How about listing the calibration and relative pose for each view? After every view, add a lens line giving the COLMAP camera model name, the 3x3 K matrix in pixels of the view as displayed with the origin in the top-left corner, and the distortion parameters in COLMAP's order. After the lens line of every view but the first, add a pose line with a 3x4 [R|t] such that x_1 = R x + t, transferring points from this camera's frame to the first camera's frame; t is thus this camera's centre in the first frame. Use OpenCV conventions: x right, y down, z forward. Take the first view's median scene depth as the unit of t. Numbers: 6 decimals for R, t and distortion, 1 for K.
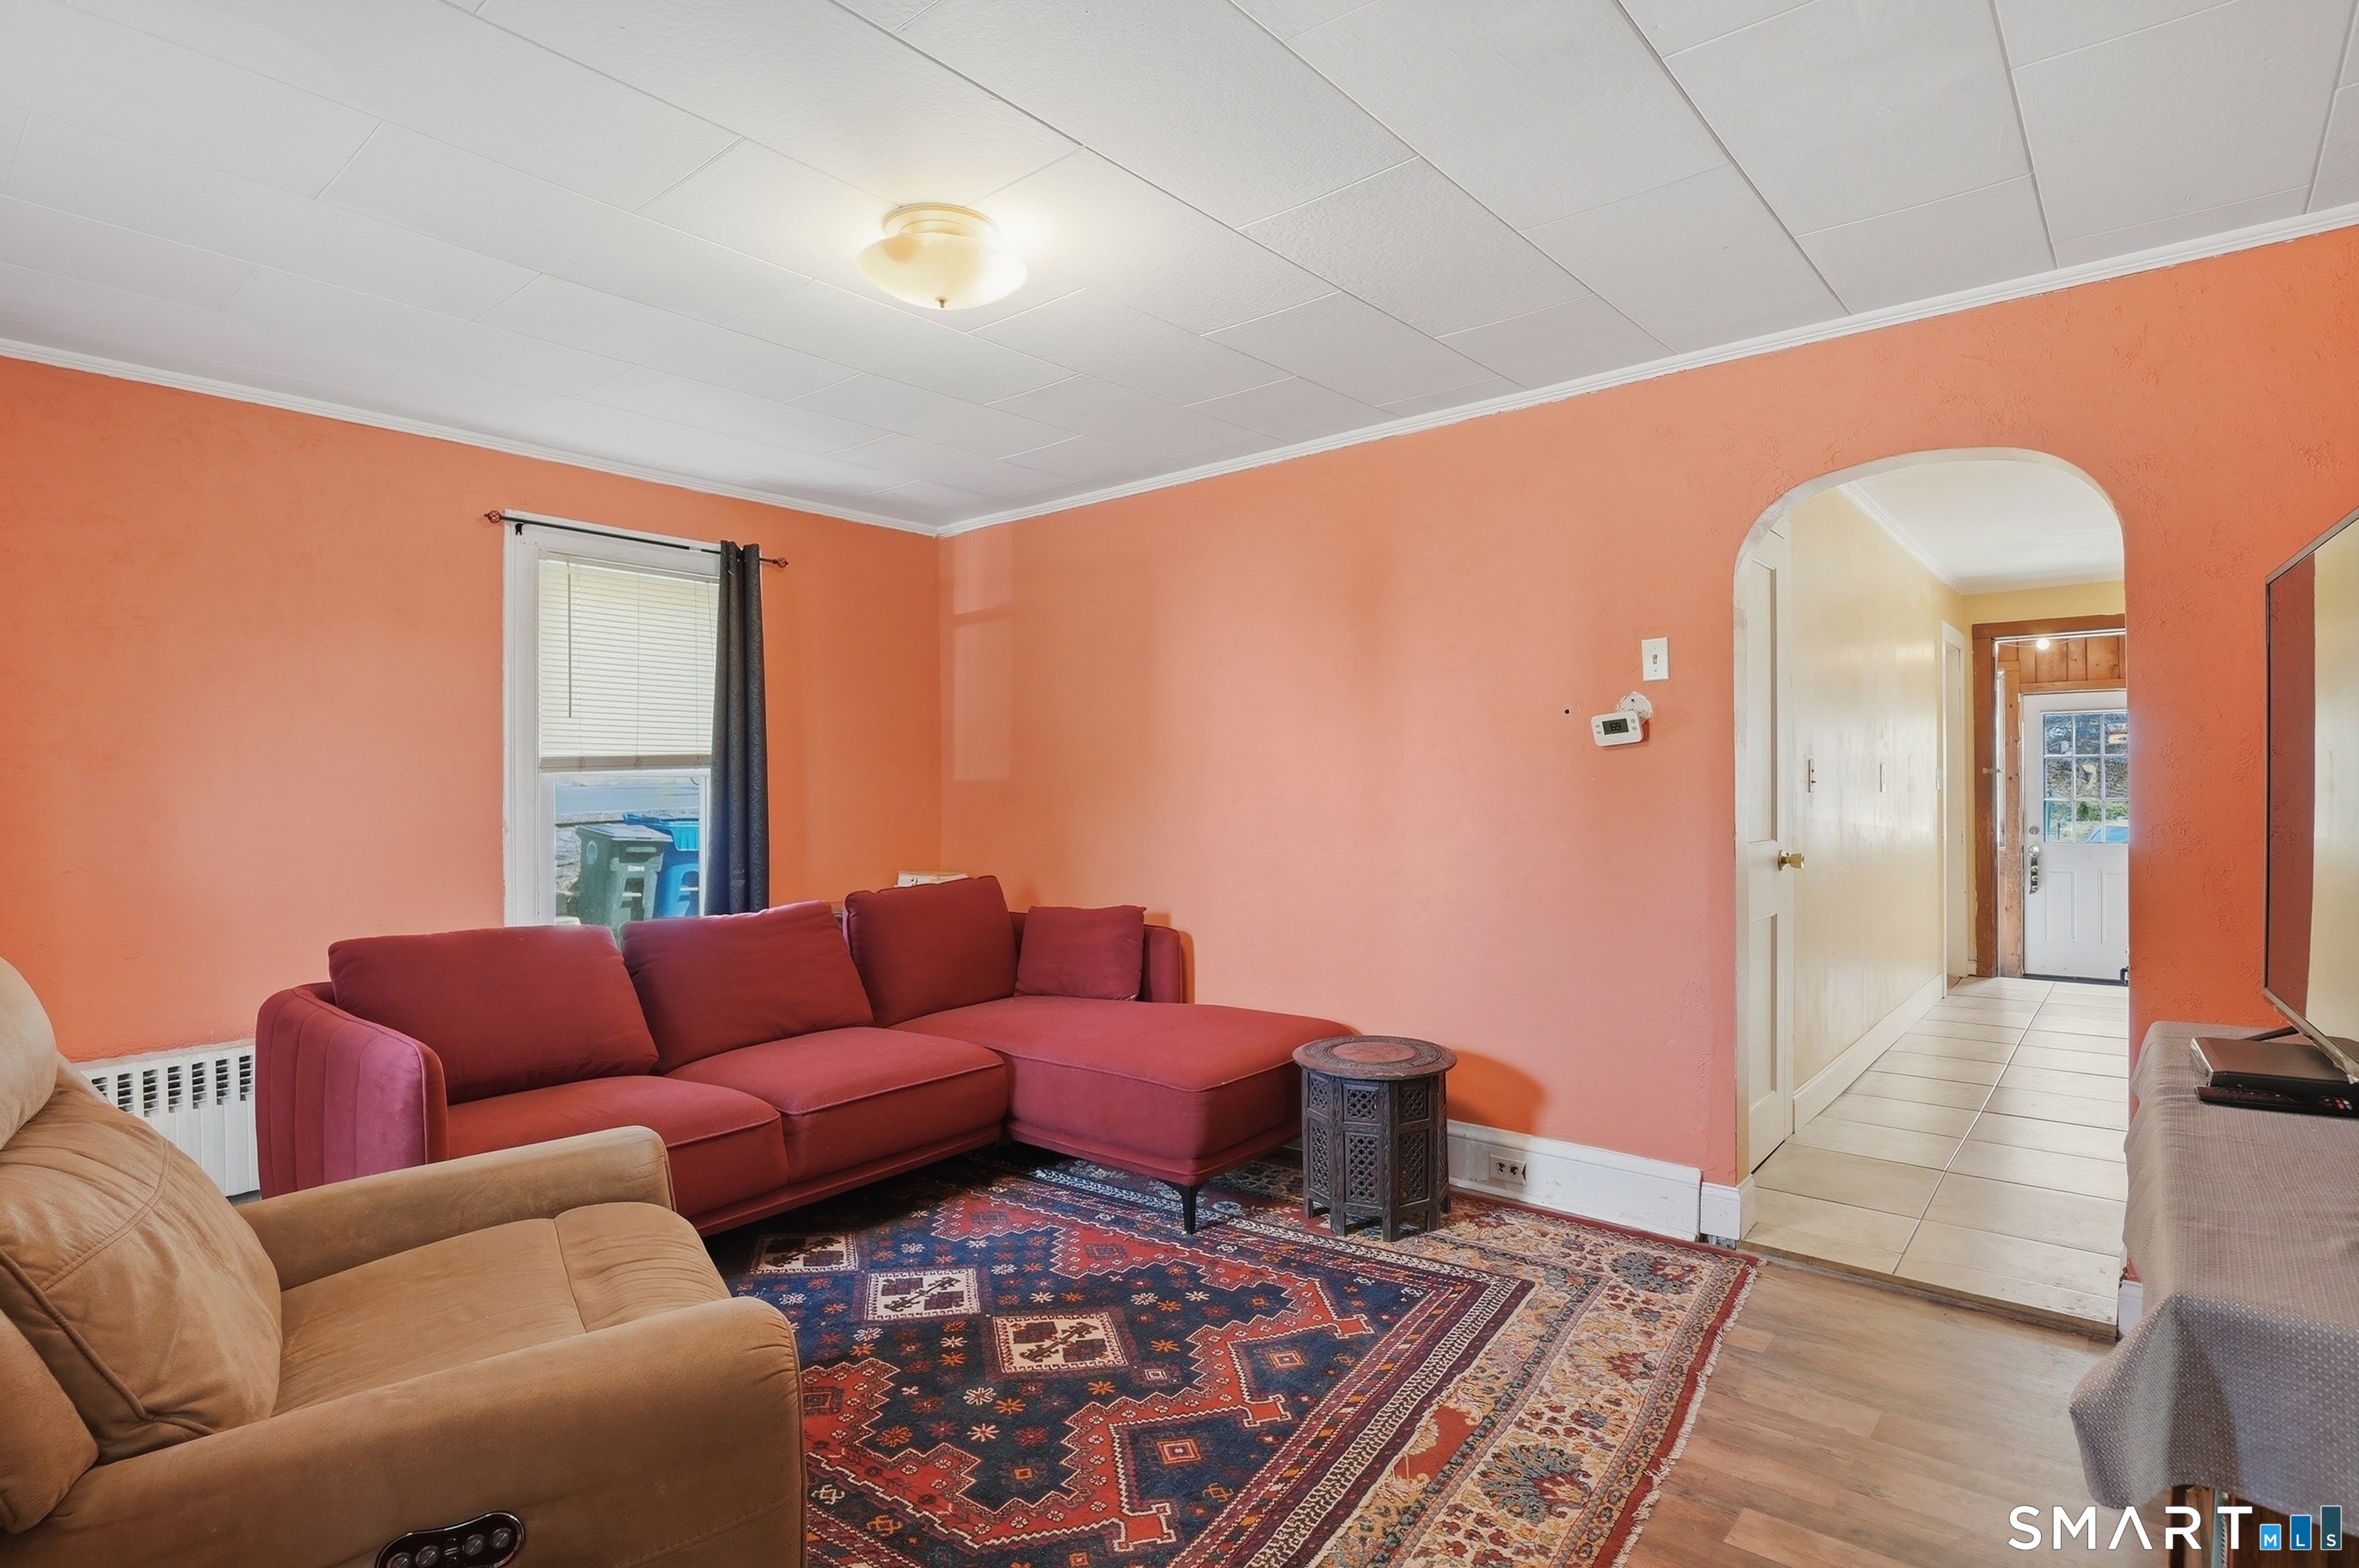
lens RADIAL K [[1211.8, 0, 1183.6], [0, 1211.8, 756.3], [0, 0, 1]] dist [-0.022446, -0.000827]
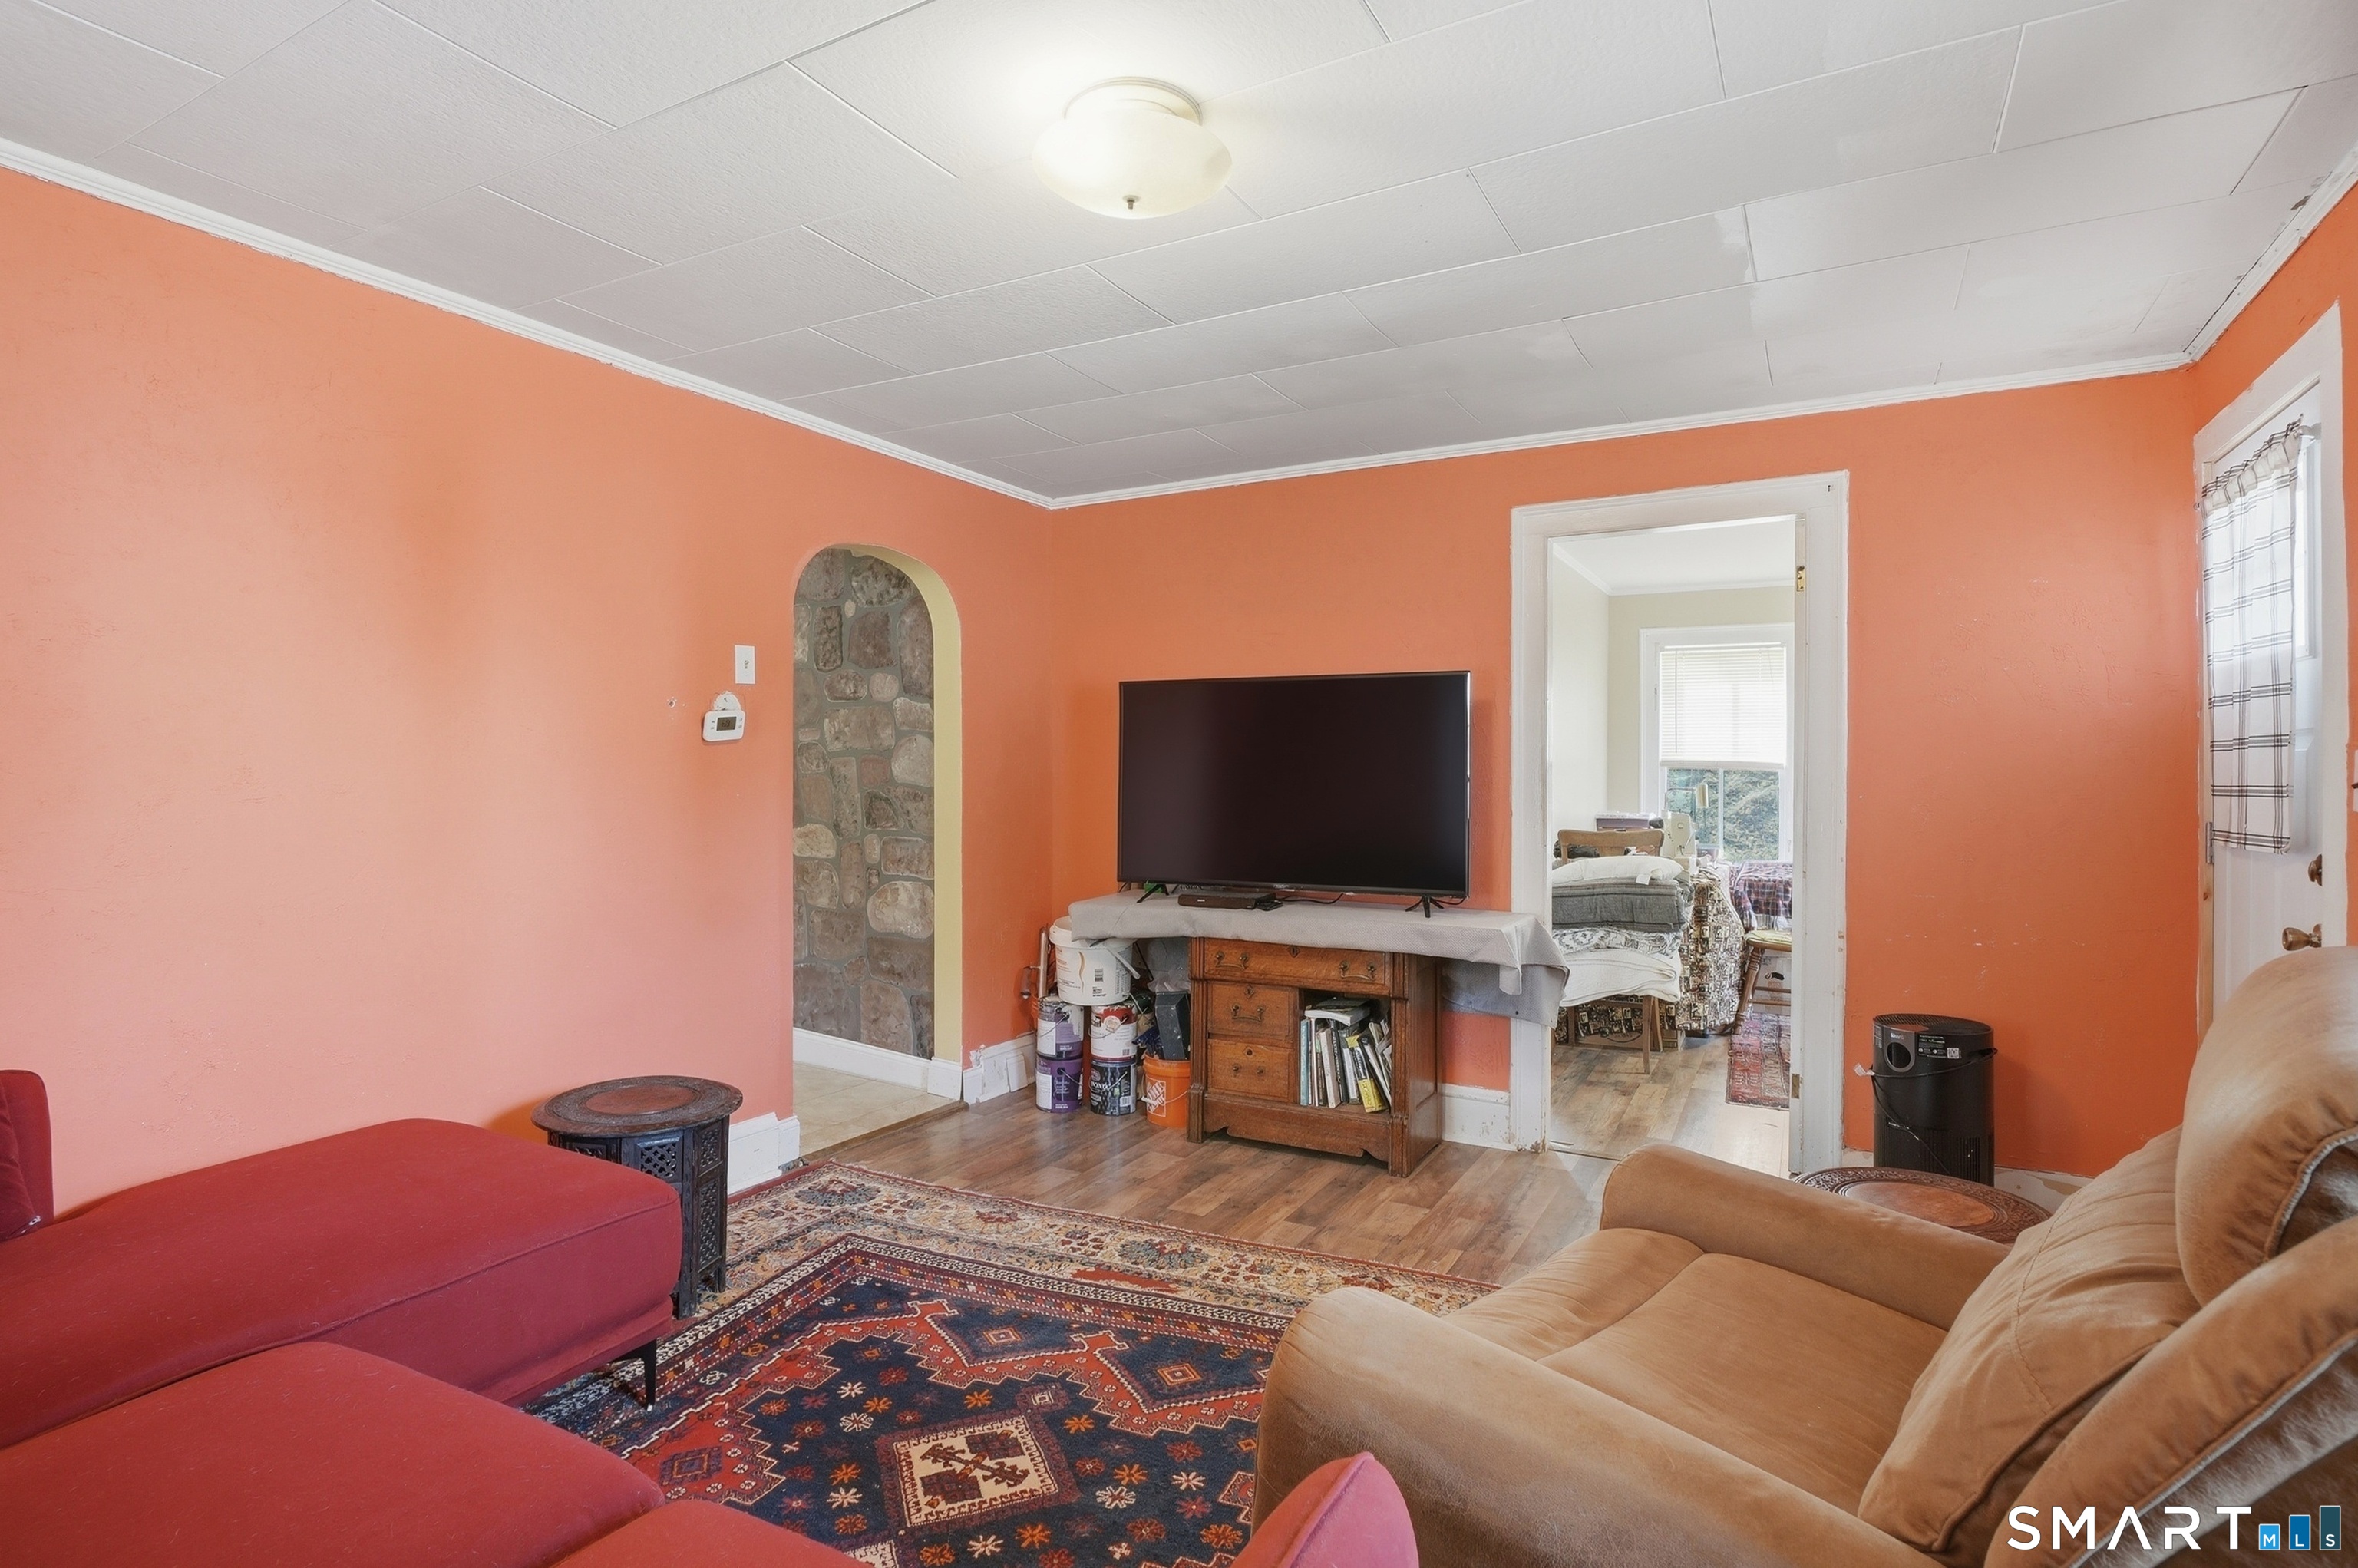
lens RADIAL K [[1167.9, 0, 1169.1], [0, 1167.9, 759.9], [0, 0, 1]] dist [-0.018258, -0.000406]
pose [[-0.181154, 0.012417, 0.983376, -0.852472], [-0.022186, 0.999614, -0.016709, 0.018121], [-0.983205, -0.024844, -0.180808, 0.966380]]
